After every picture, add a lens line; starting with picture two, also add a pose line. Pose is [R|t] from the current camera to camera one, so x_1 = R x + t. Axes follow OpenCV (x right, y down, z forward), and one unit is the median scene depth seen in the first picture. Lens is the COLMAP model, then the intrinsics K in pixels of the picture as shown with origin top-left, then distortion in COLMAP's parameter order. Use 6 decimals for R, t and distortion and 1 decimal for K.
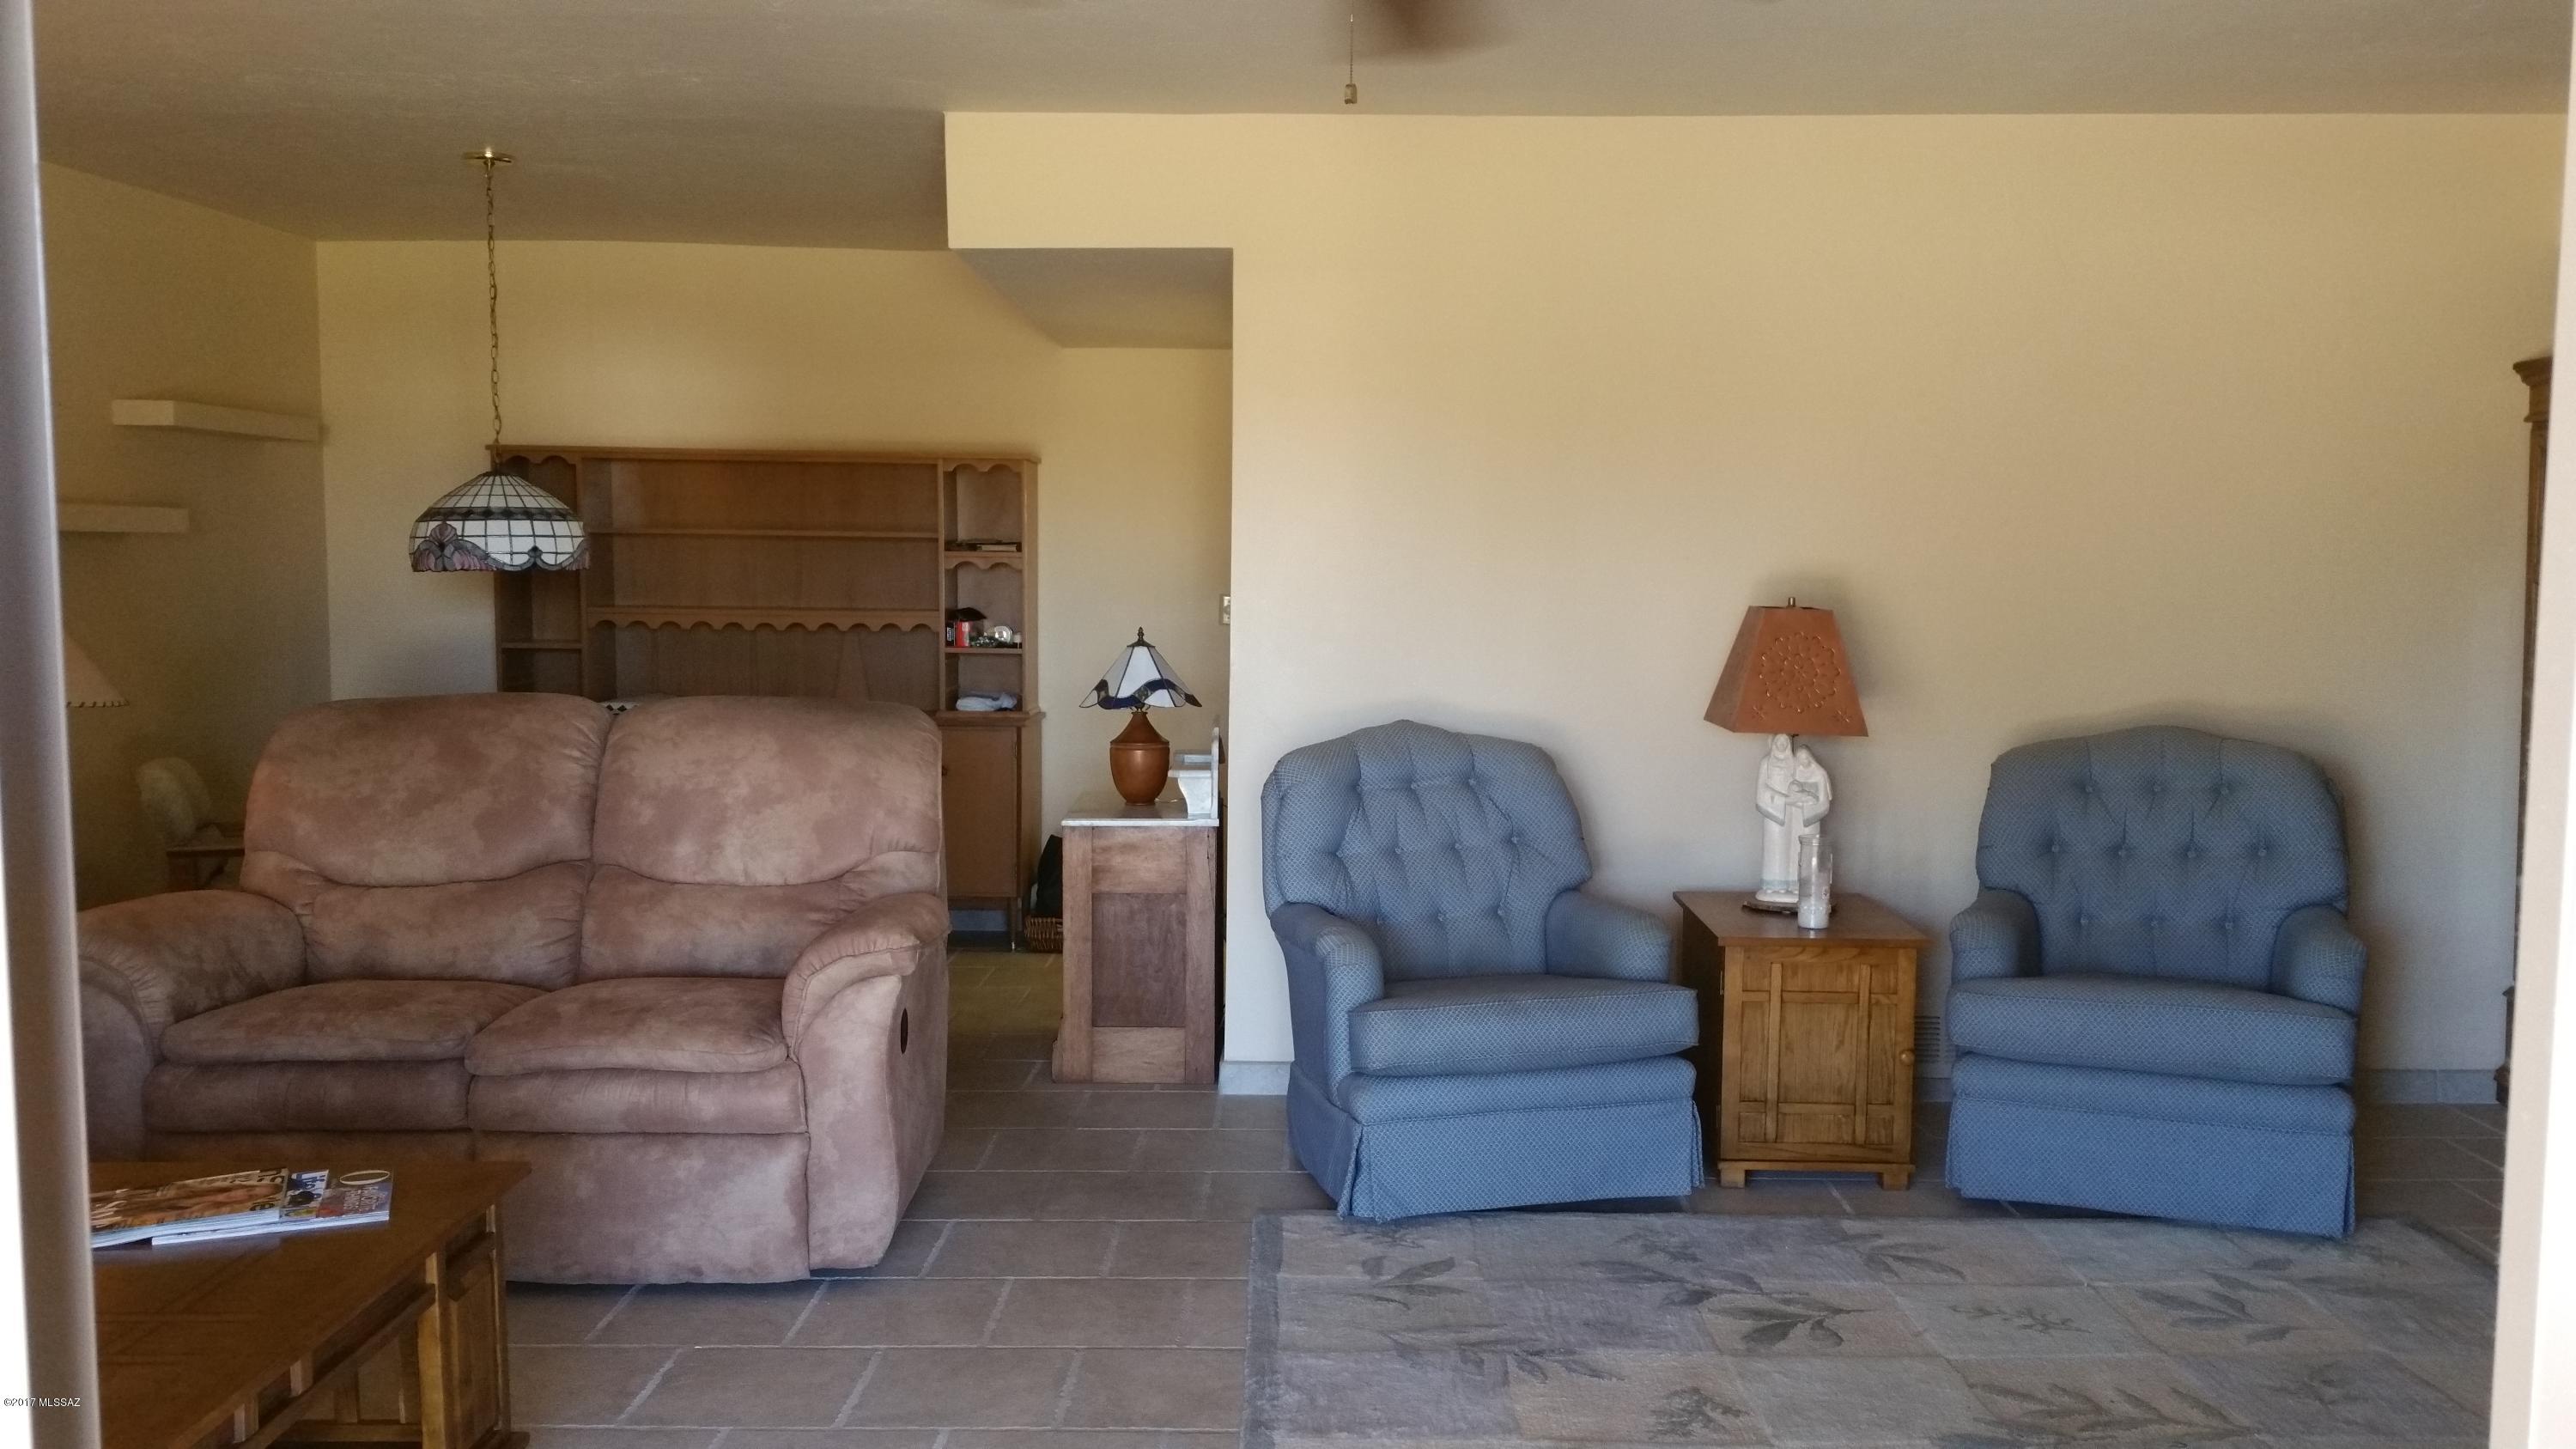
lens RADIAL K [[2108.5, 0, 1298.2], [0, 2108.5, 724.4], [0, 0, 1]] dist [0.174218, -0.320157]
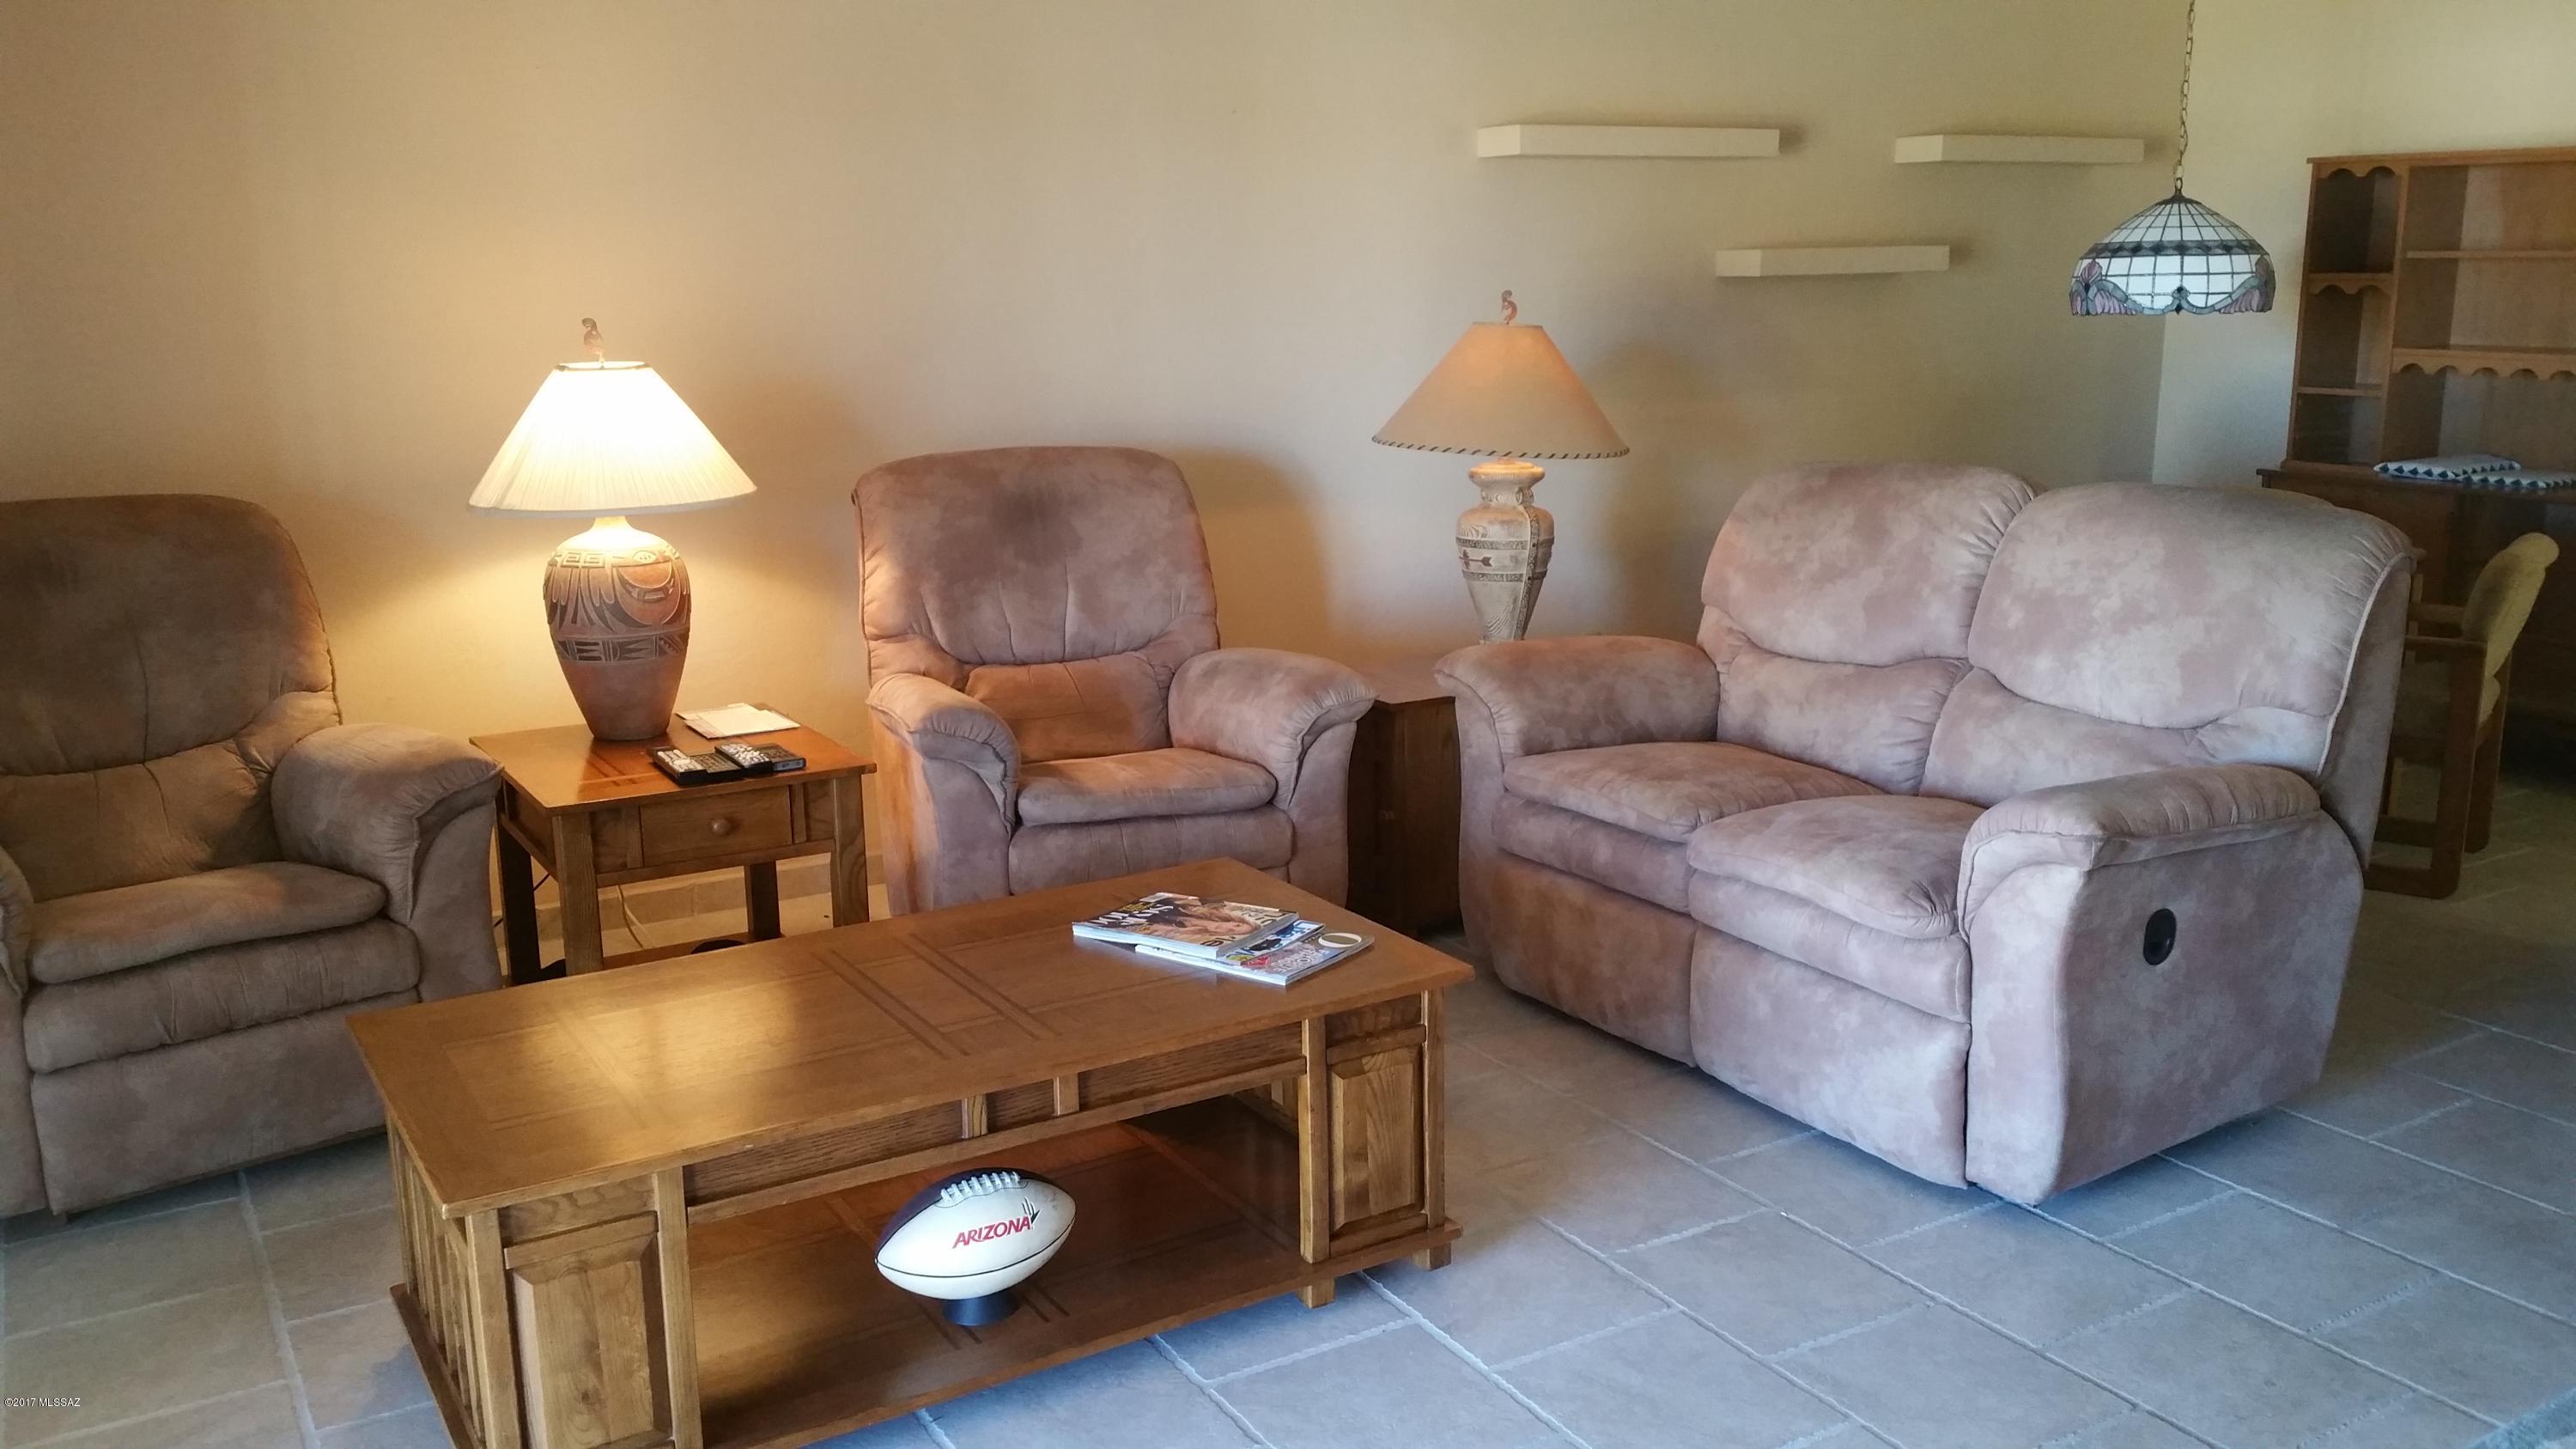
lens RADIAL K [[2074.8, 0, 1278.6], [0, 2074.8, 737.9], [0, 0, 1]] dist [0.161631, -0.343377]
pose [[0.522260, 0.176358, -0.834351, 0.264943], [-0.051008, 0.983091, 0.175869, -0.045692], [0.851259, -0.049291, 0.522425, 0.300092]]
